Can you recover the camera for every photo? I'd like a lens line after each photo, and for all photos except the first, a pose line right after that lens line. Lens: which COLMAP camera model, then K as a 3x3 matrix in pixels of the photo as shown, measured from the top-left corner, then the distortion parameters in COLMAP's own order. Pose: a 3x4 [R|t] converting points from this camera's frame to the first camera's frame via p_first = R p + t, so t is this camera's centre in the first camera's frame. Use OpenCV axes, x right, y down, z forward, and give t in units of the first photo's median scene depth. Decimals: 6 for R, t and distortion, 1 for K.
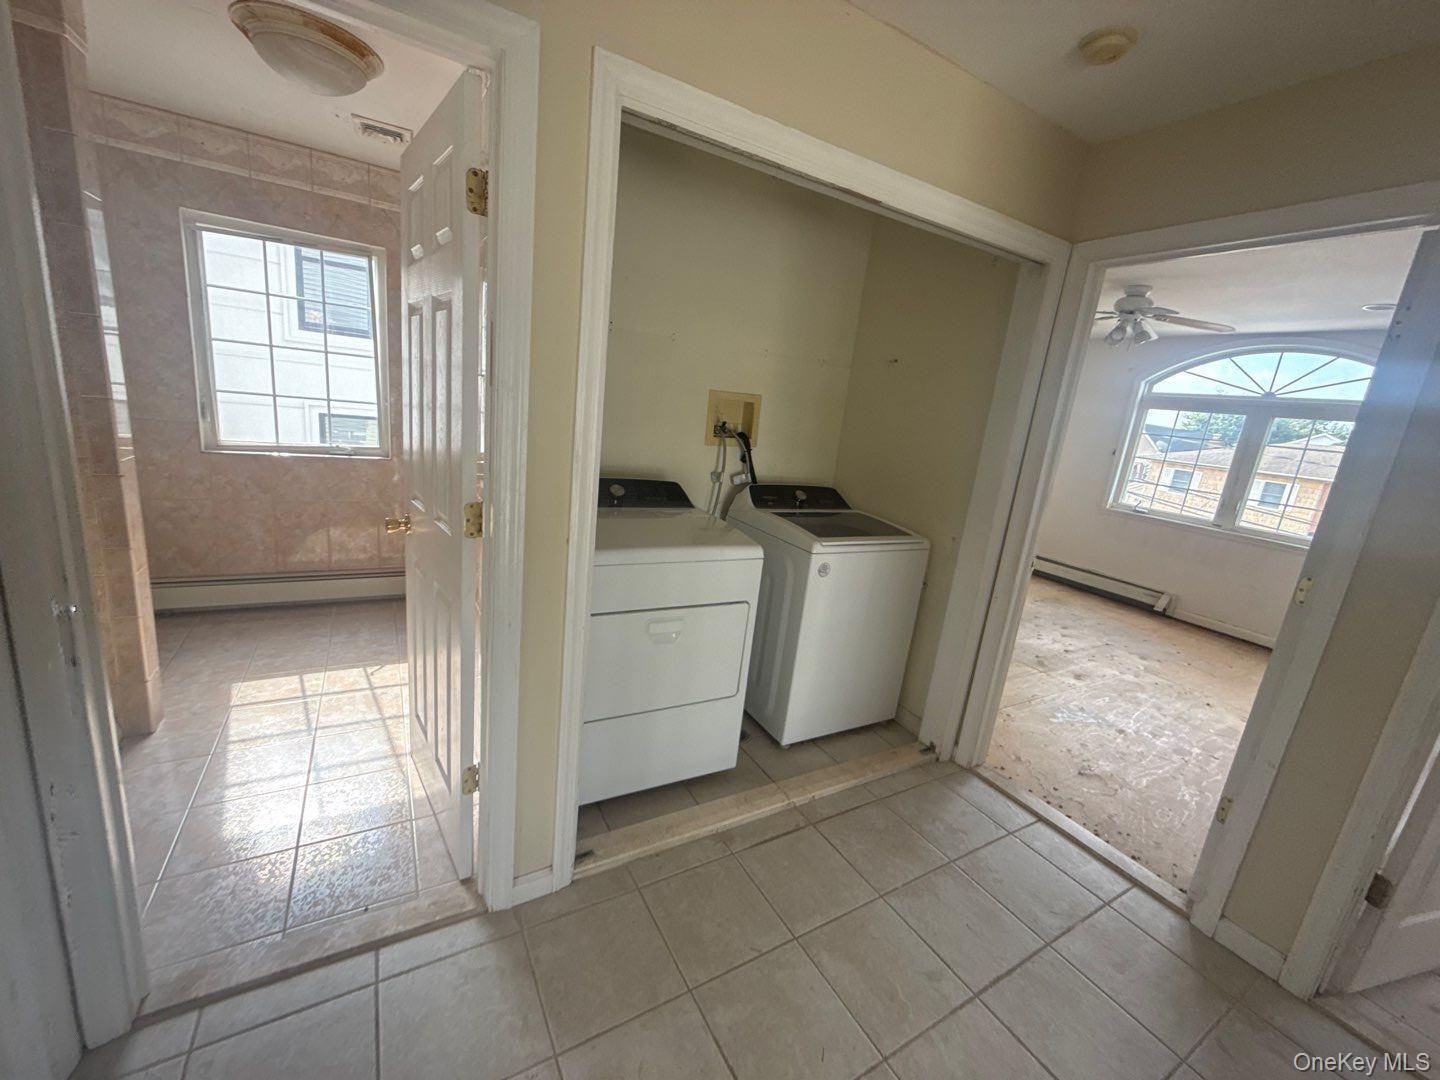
lens RADIAL K [[578.4, 0, 720.0], [0, 578.4, 540.0], [0, 0, 1]] dist [-0.001449, 0.000002]
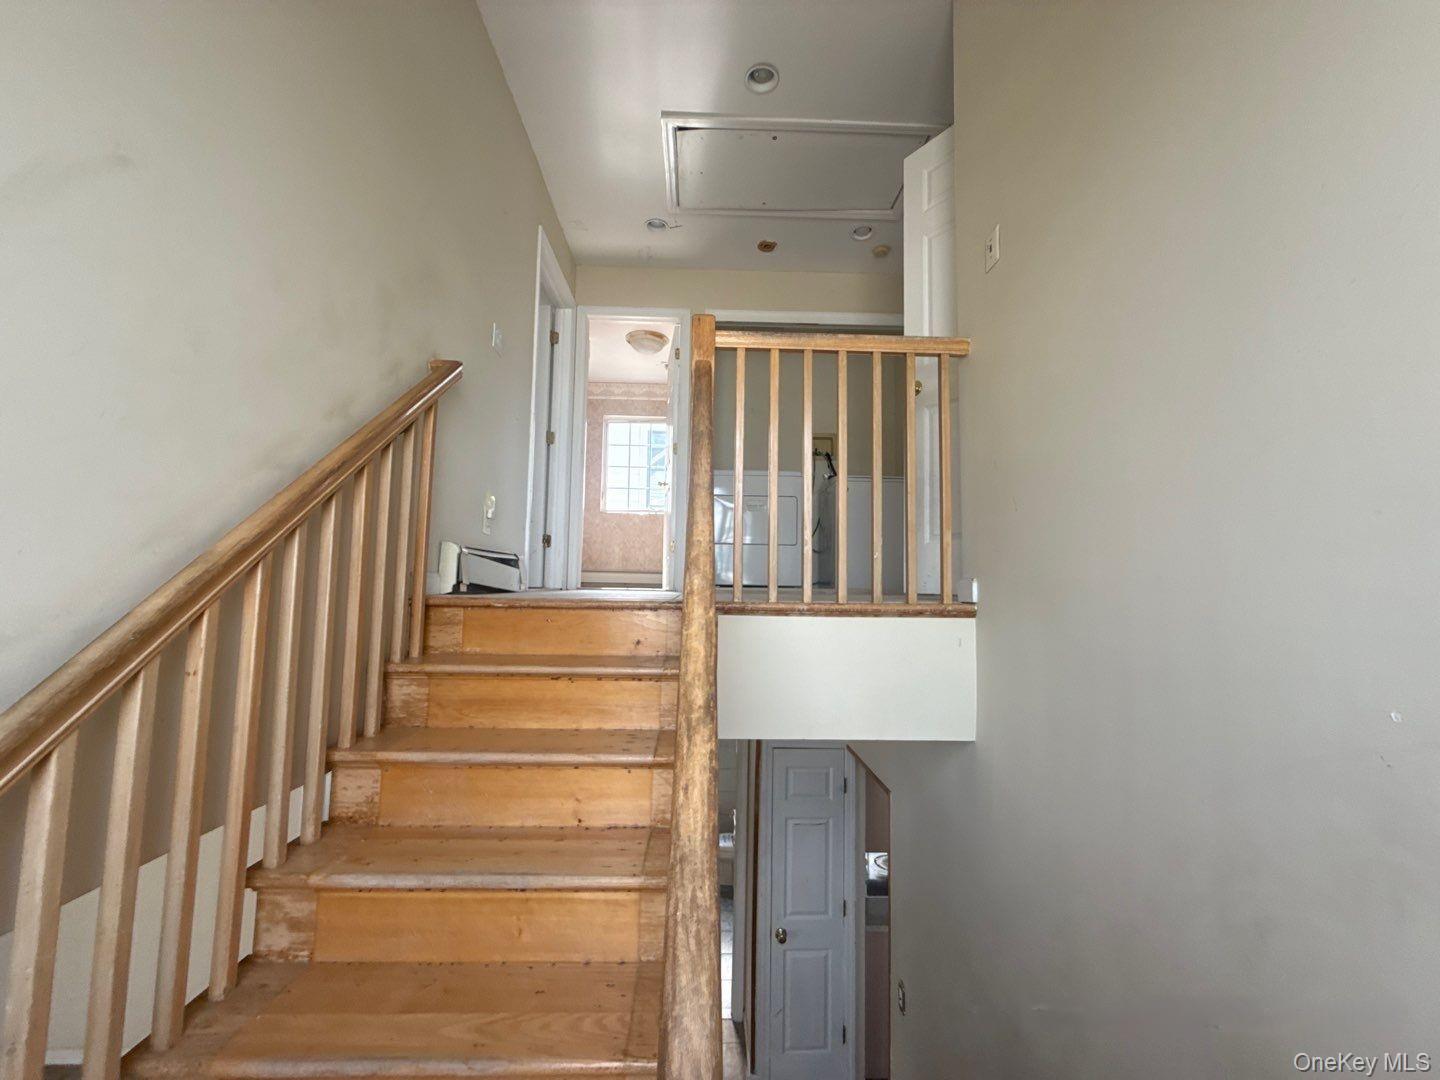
lens RADIAL K [[578.4, 0, 720.0], [0, 578.4, 540.0], [0, 0, 1]] dist [-0.001449, 0.000002]
pose [[0.877417, -0.131181, -0.461445, 0.534102], [-0.032891, 0.943173, -0.330670, 0.678434], [0.478600, 0.305313, 0.823241, -0.595825]]
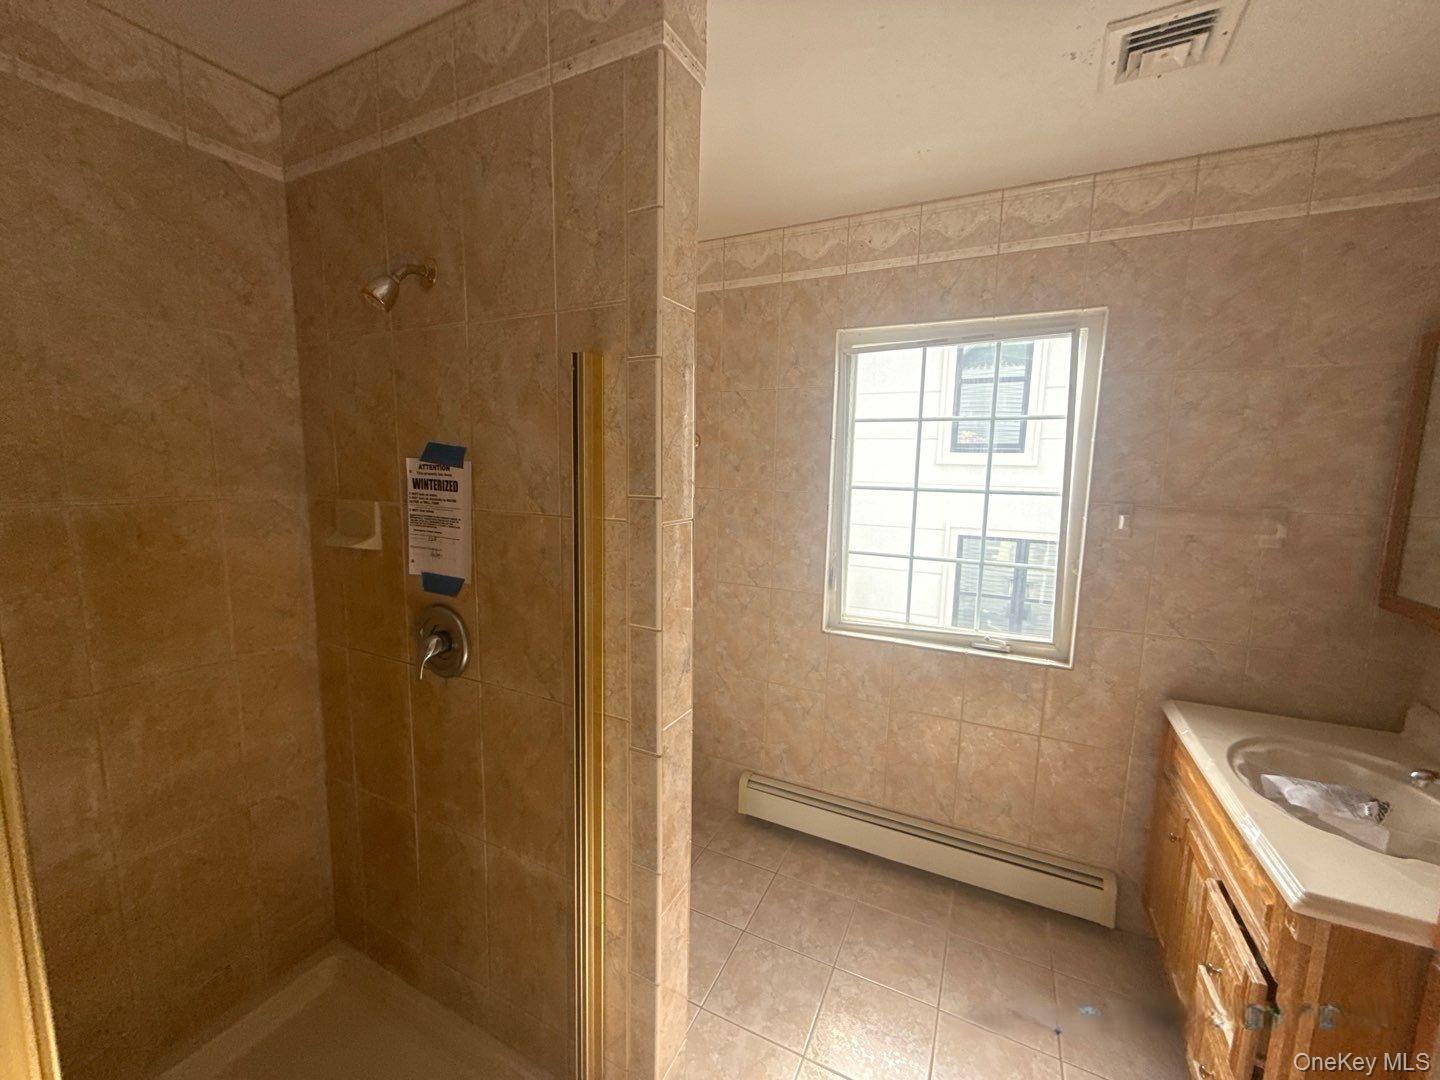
lens RADIAL K [[578.4, 0, 720.0], [0, 578.4, 540.0], [0, 0, 1]] dist [-0.001449, 0.000002]
pose [[0.554178, 0.011334, -0.832321, -0.337813], [-0.153542, 0.984141, -0.088831, -0.185460], [0.818114, 0.177025, 0.547130, 0.451575]]
